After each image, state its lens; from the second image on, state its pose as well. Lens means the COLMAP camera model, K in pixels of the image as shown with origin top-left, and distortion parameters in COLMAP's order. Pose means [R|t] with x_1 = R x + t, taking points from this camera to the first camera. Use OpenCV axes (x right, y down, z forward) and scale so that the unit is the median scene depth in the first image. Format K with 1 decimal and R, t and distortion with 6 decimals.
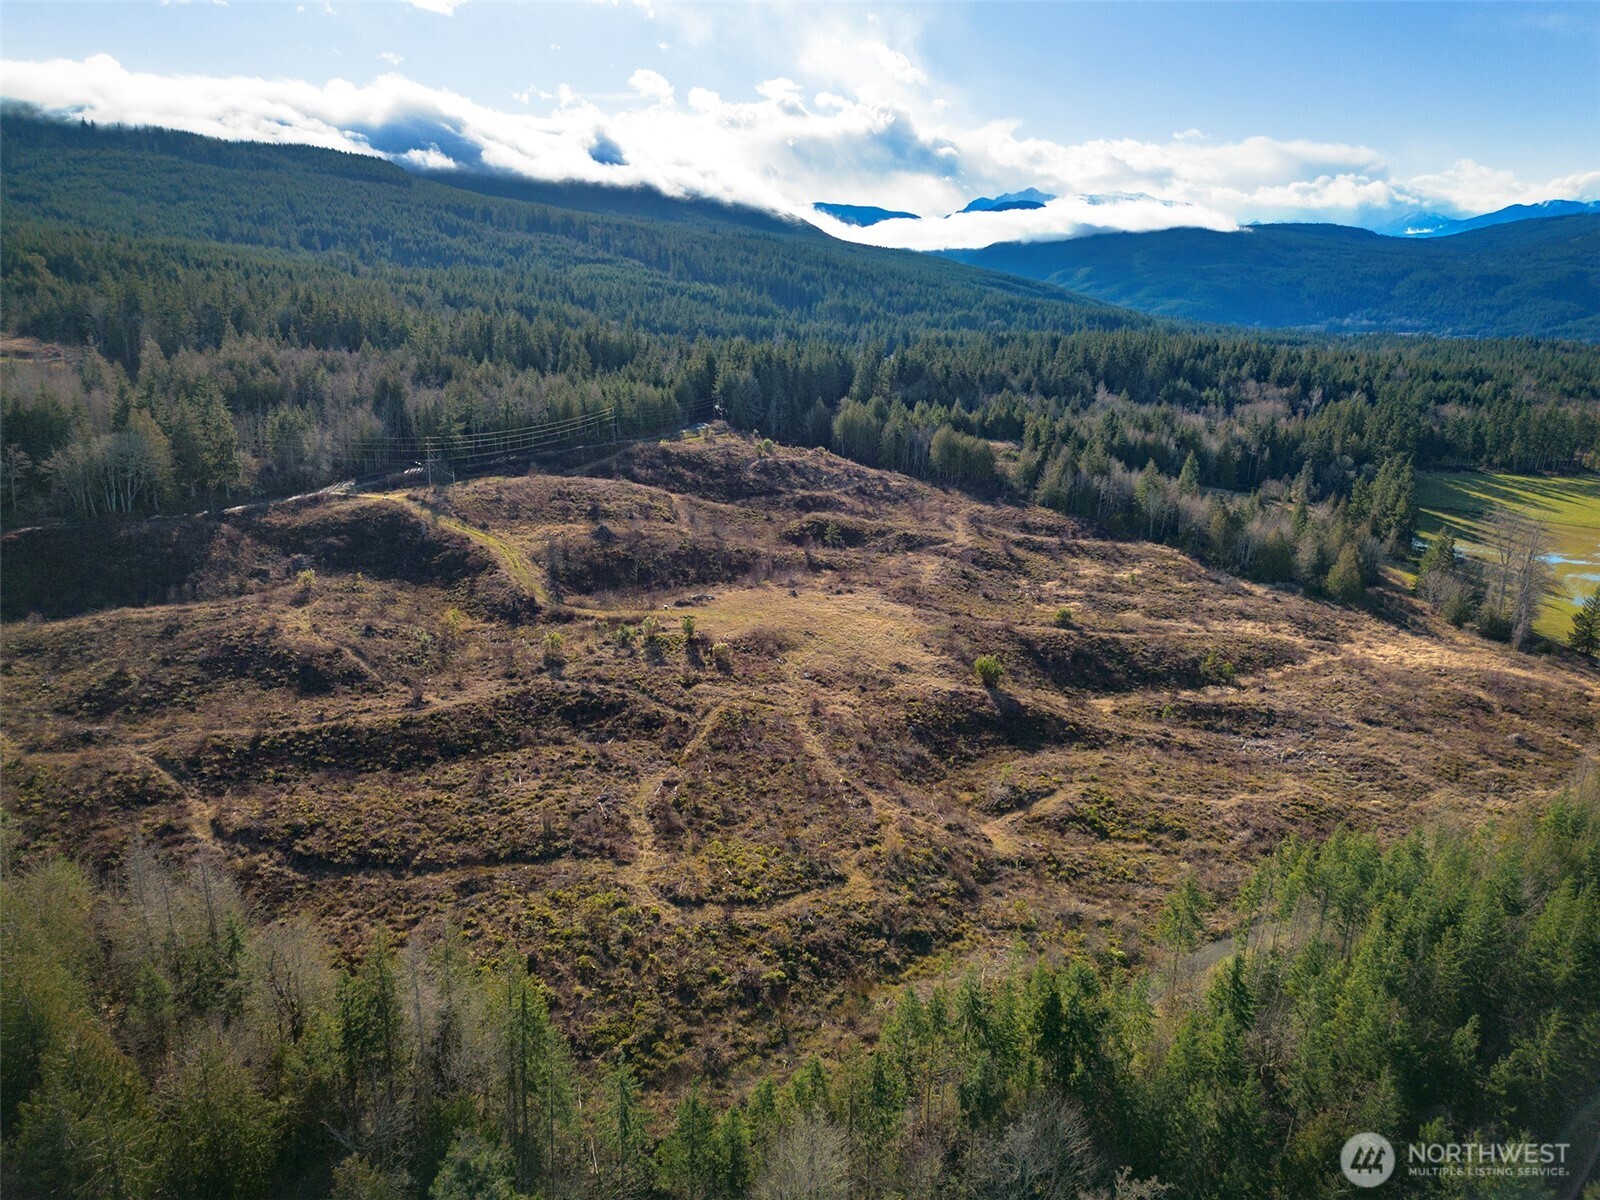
lens RADIAL K [[1101.1, 0, 800.0], [0, 1101.1, 600.0], [0, 0, 1]] dist [0.174053, -0.320773]
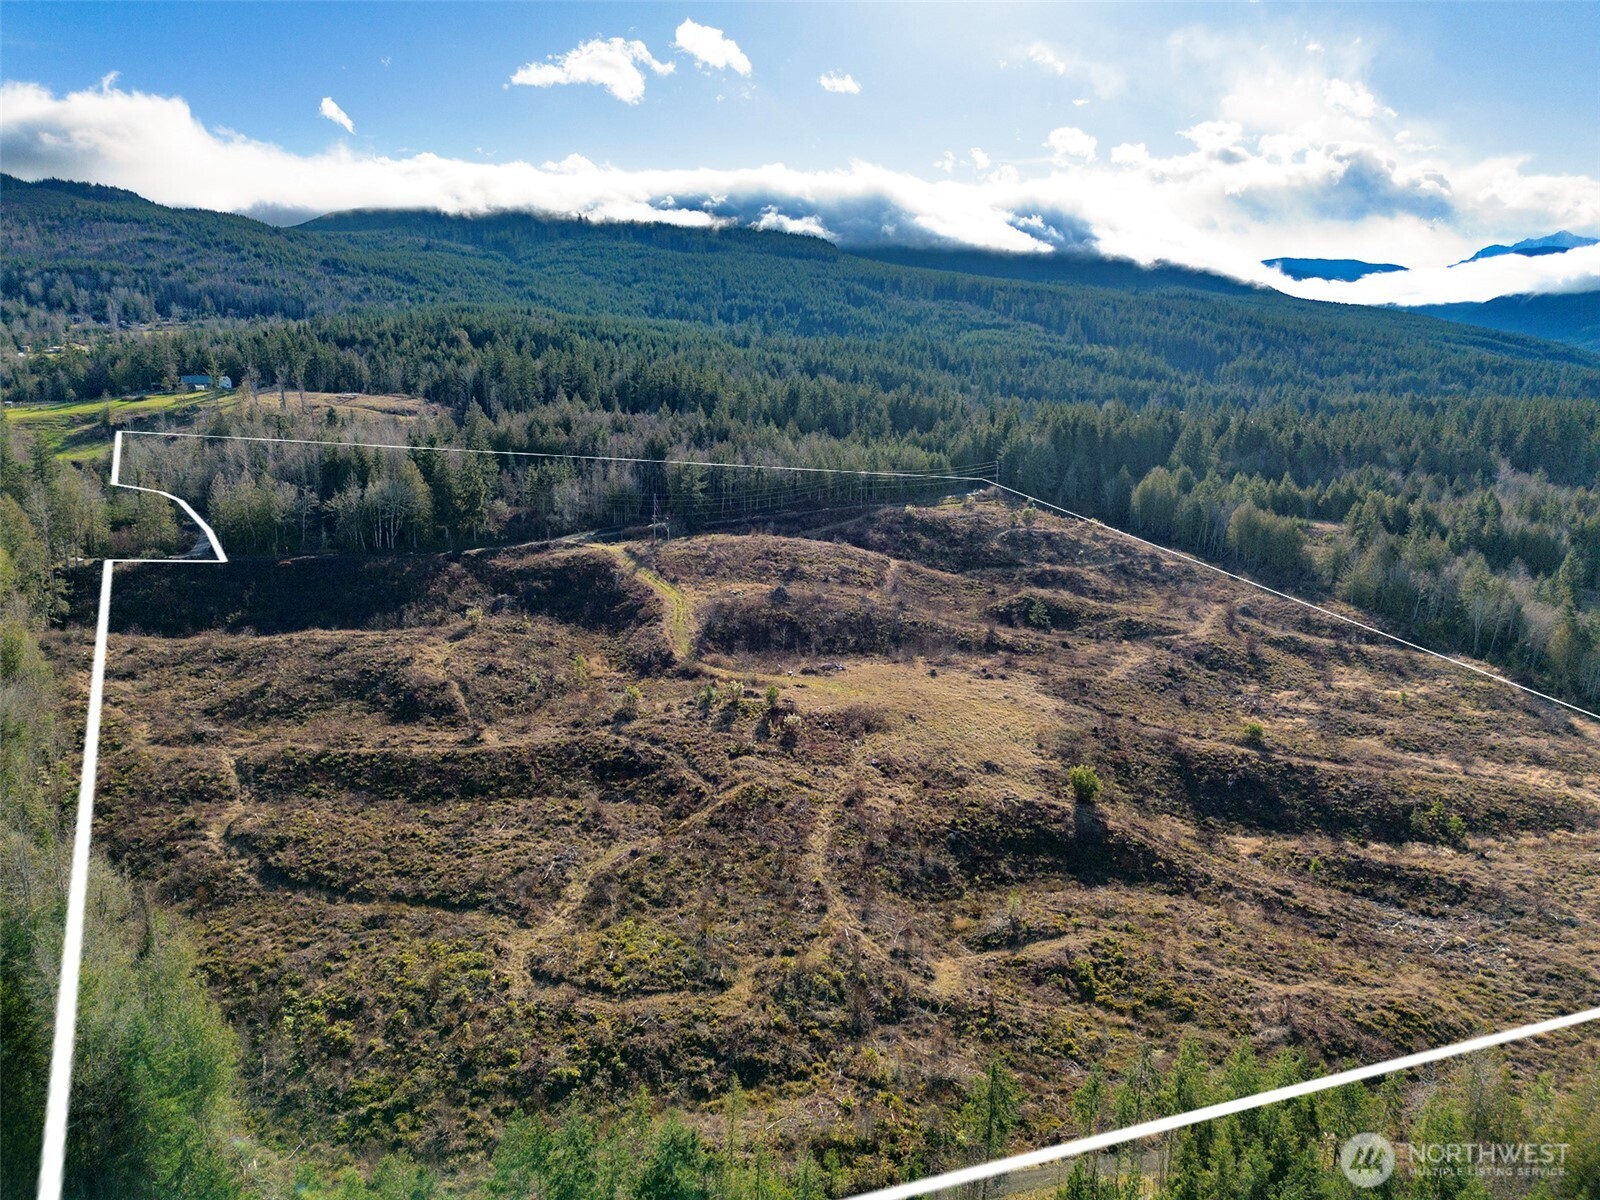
lens RADIAL K [[1127.9, 0, 800.0], [0, 1127.9, 600.0], [0, 0, 1]] dist [0.110214, -0.132406]
pose [[0.928168, 0.073319, -0.364868, 0.227743], [-0.094409, 0.994718, -0.040276, -0.017885], [0.359988, 0.071830, 0.930188, 0.070267]]
